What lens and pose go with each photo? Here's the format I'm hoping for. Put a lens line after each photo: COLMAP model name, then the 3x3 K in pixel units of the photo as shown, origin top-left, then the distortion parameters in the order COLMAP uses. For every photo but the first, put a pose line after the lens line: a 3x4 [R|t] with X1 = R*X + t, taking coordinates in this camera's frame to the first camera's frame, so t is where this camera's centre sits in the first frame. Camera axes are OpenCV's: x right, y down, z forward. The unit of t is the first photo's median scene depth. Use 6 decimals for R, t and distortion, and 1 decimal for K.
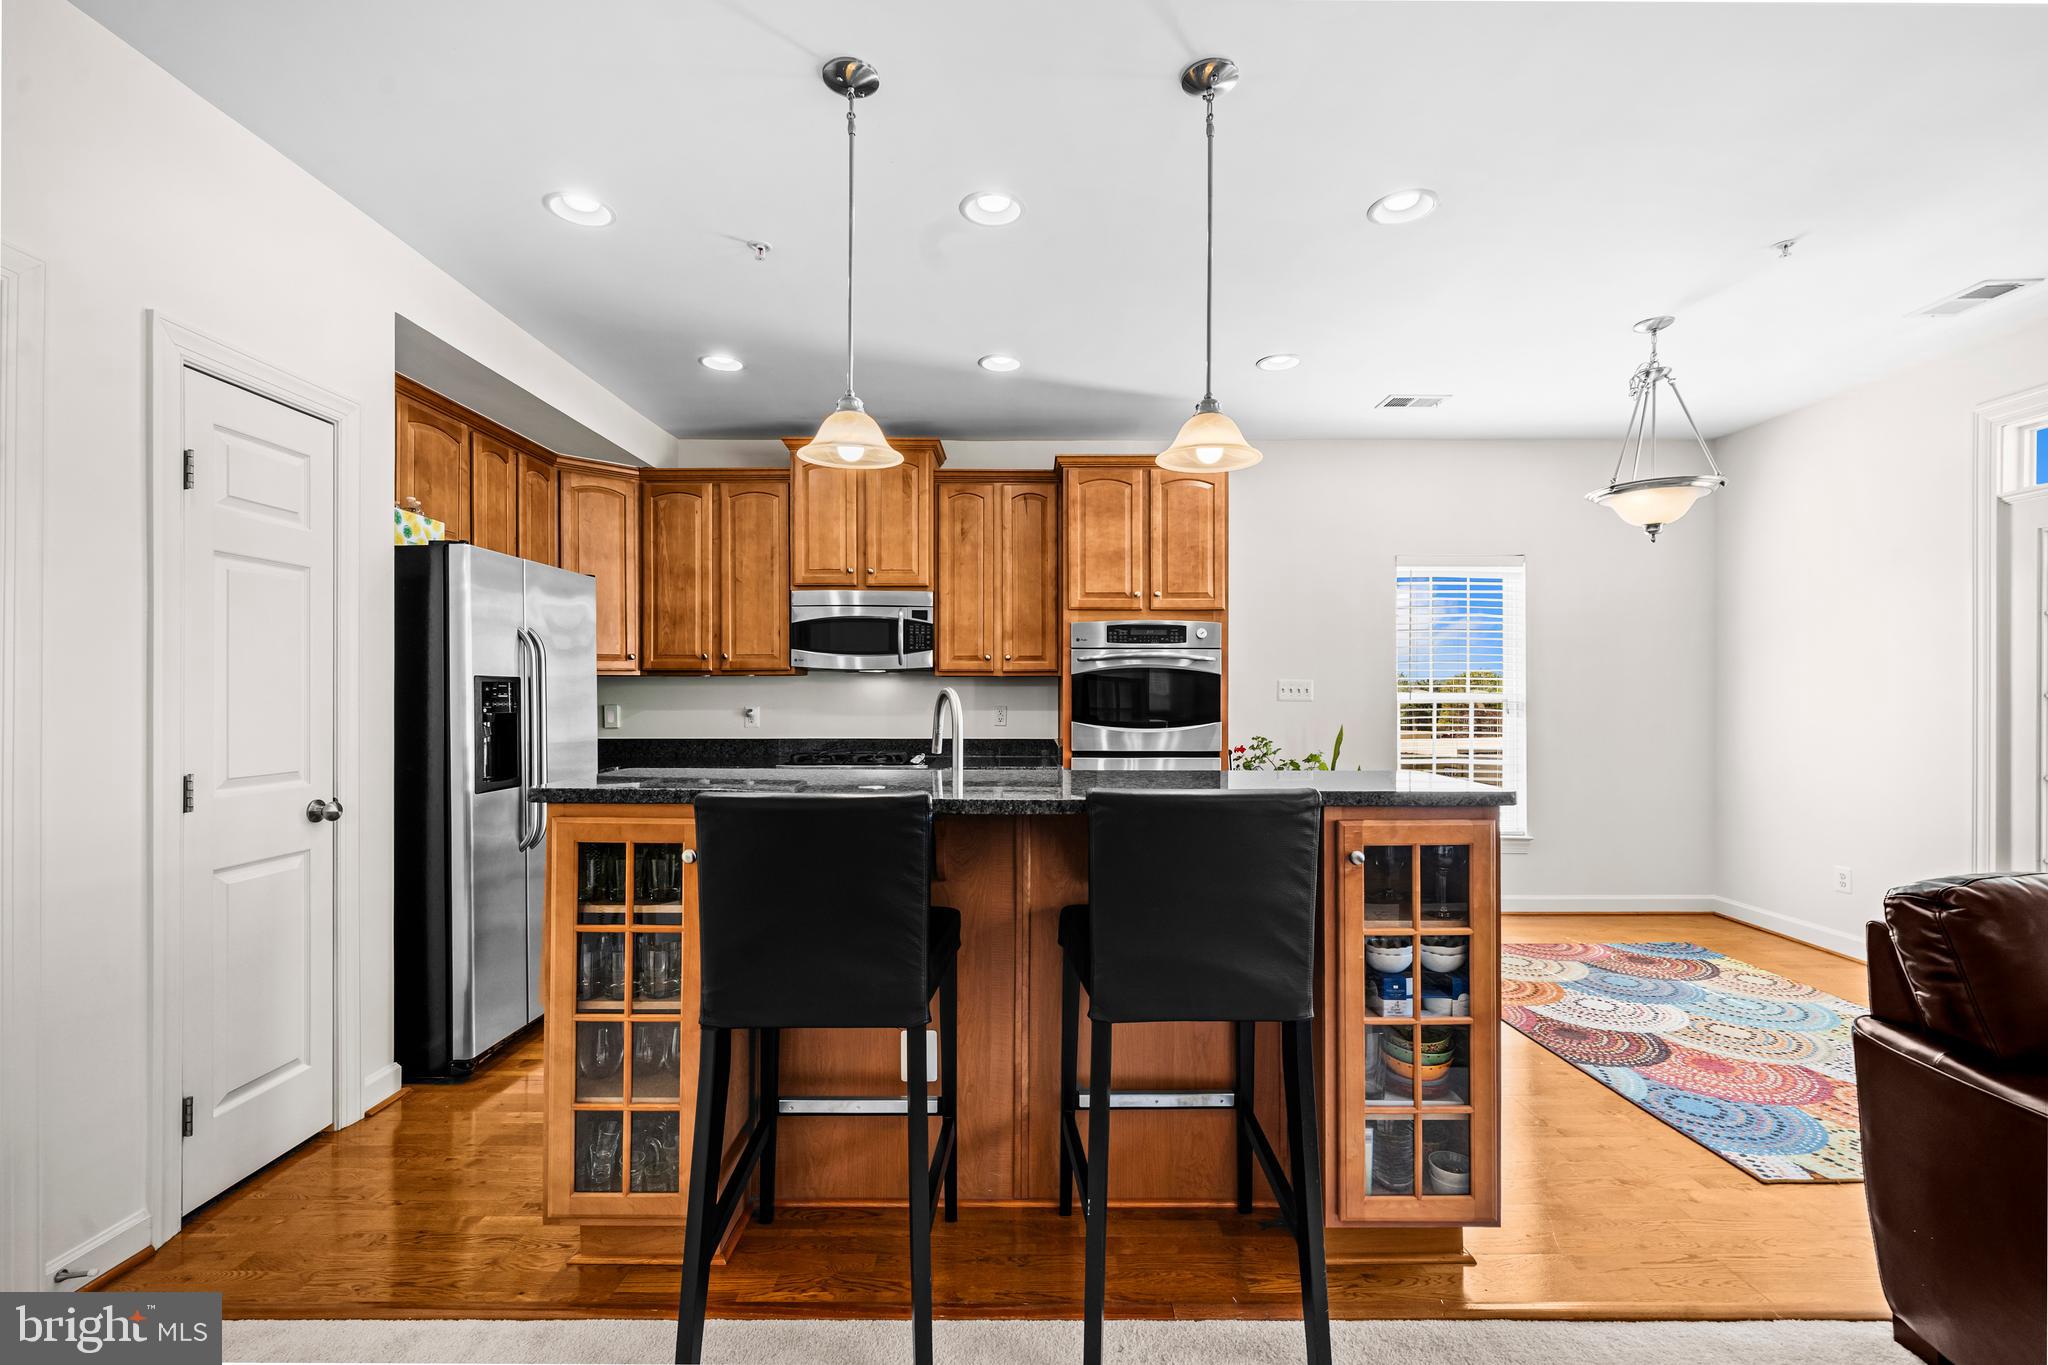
lens RADIAL K [[872.6, 0, 1028.0], [0, 872.6, 695.6], [0, 0, 1]] dist [-0.001593, -0.000045]
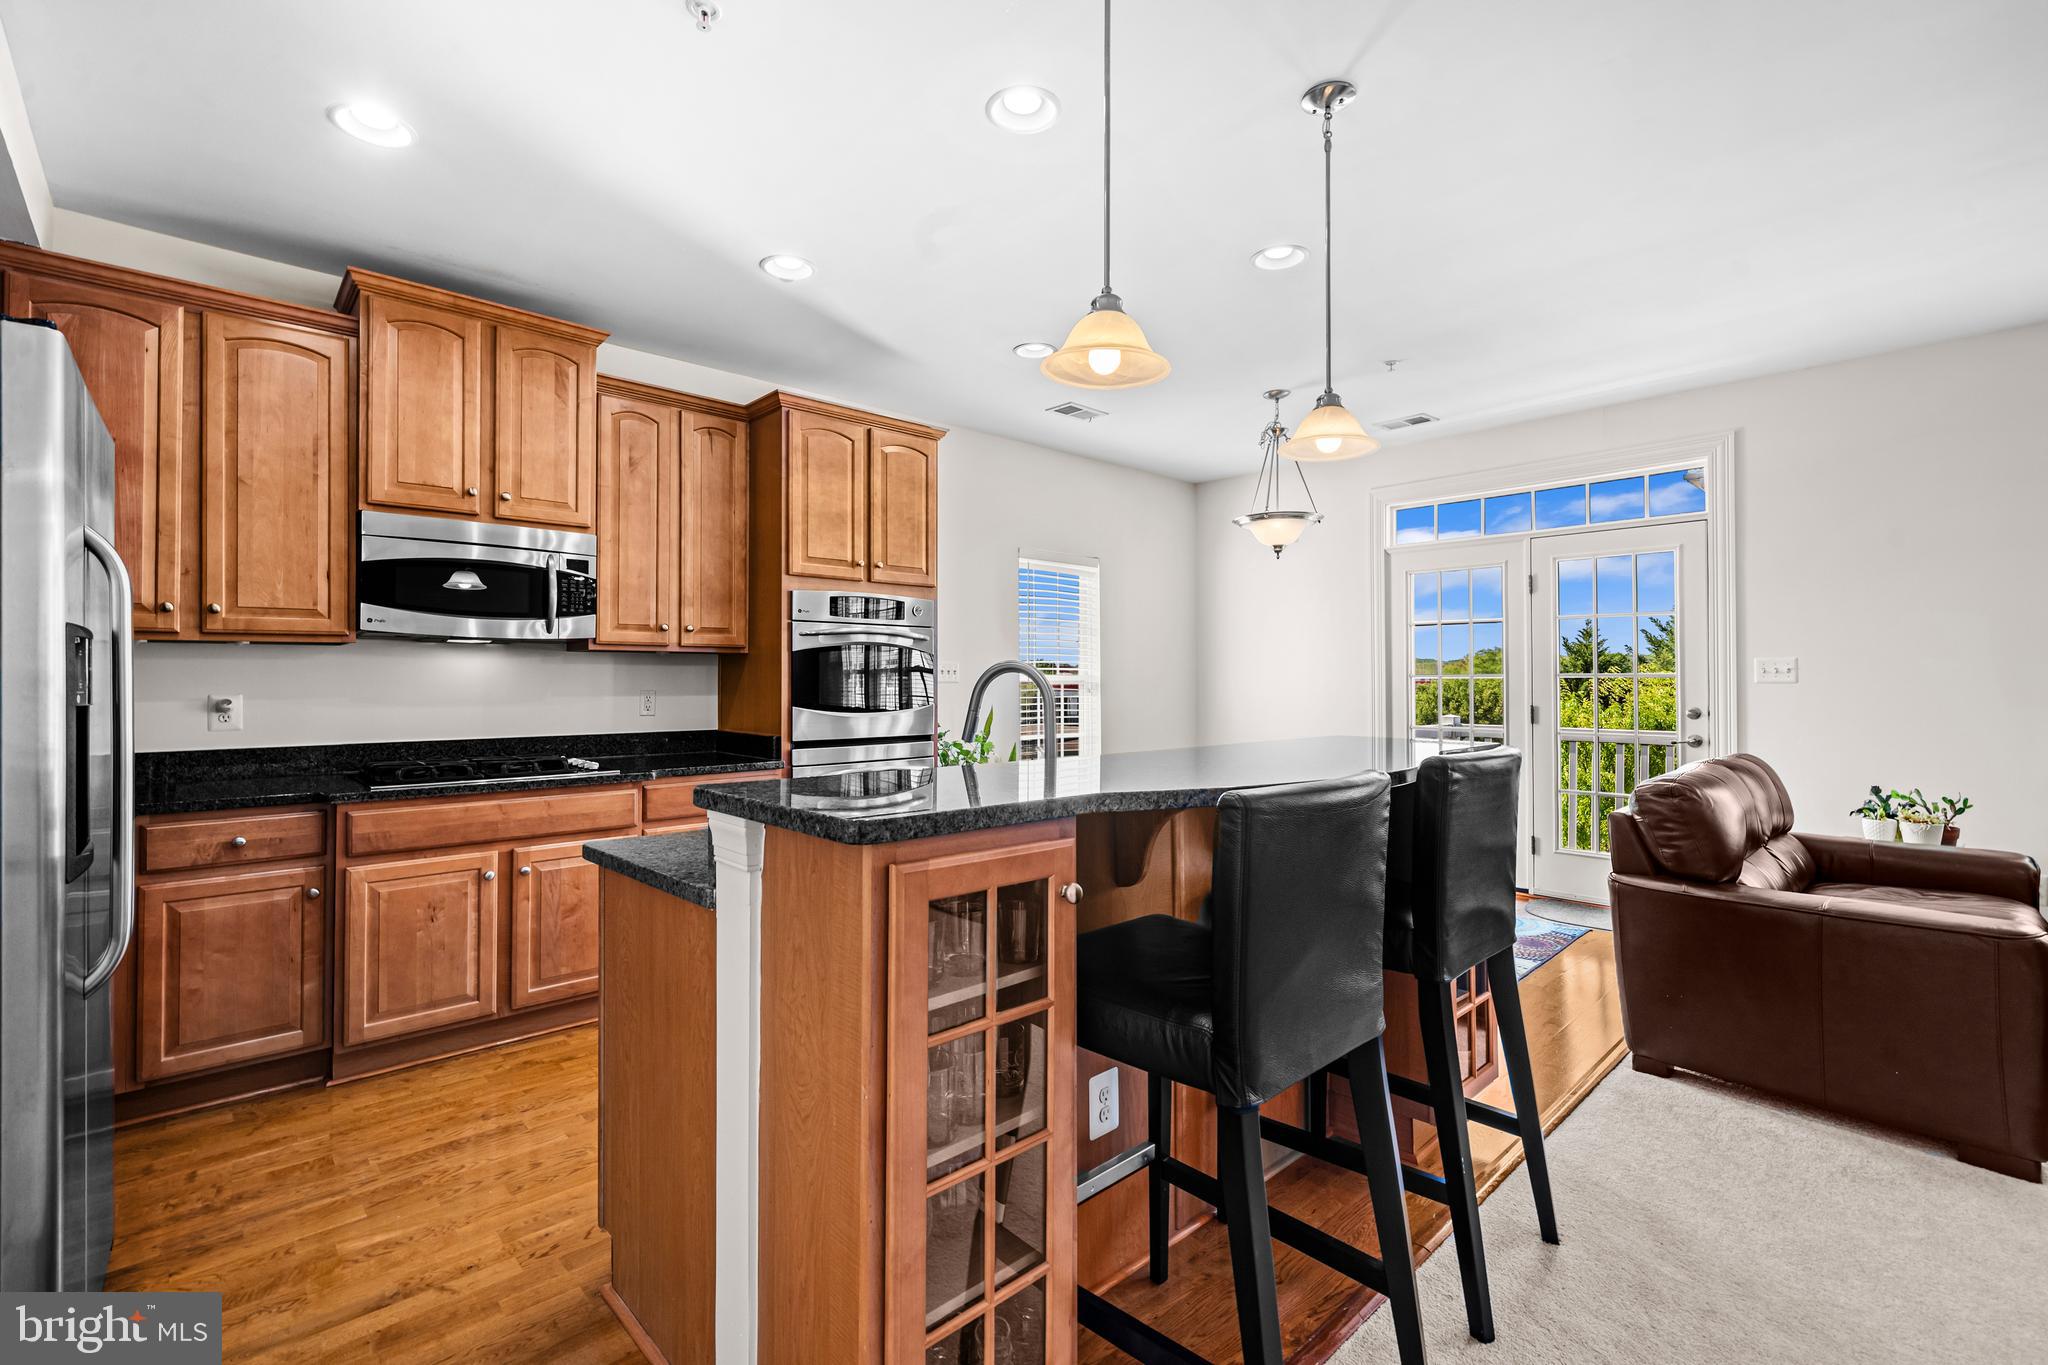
lens RADIAL K [[901.0, 0, 1020.0], [0, 901.0, 669.9], [0, 0, 1]] dist [-0.000622, -0.000082]
pose [[0.735390, 0.006065, 0.677617, -0.381583], [0.003595, 0.999911, -0.012851, 0.005916], [-0.677634, 0.011887, 0.735303, 0.206487]]
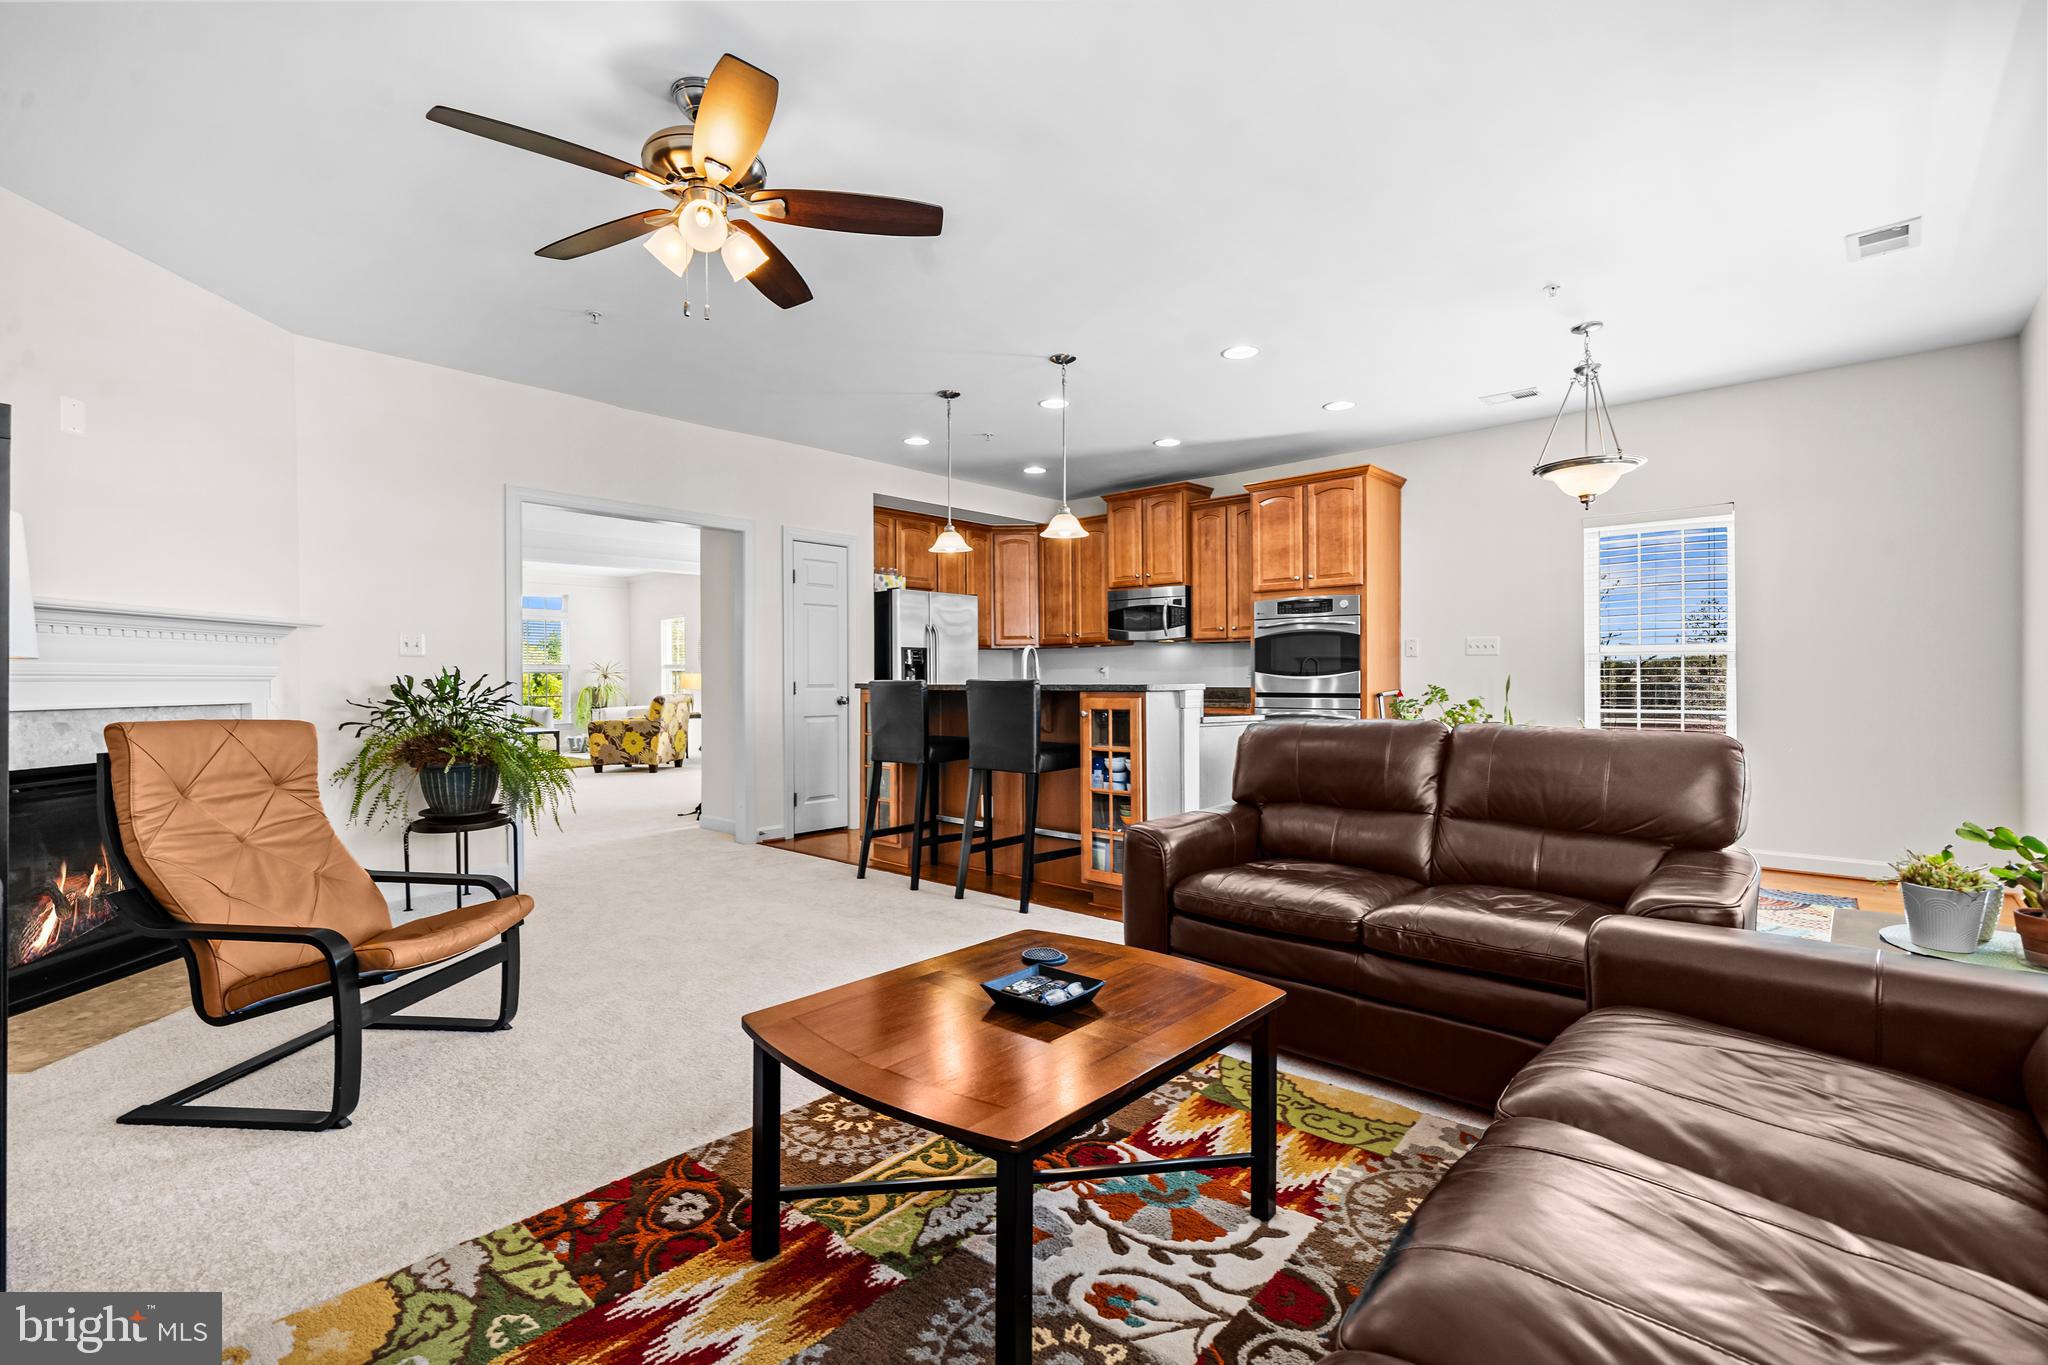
lens RADIAL K [[918.9, 0, 1024.0], [0, 918.9, 682.5], [0, 0, 1]] dist [-0.000458, -0.000014]
pose [[0.740830, -0.001404, -0.671691, 0.771911], [0.004407, 0.999986, 0.002771, 0.041216], [0.671678, -0.005013, 0.740826, -0.352990]]
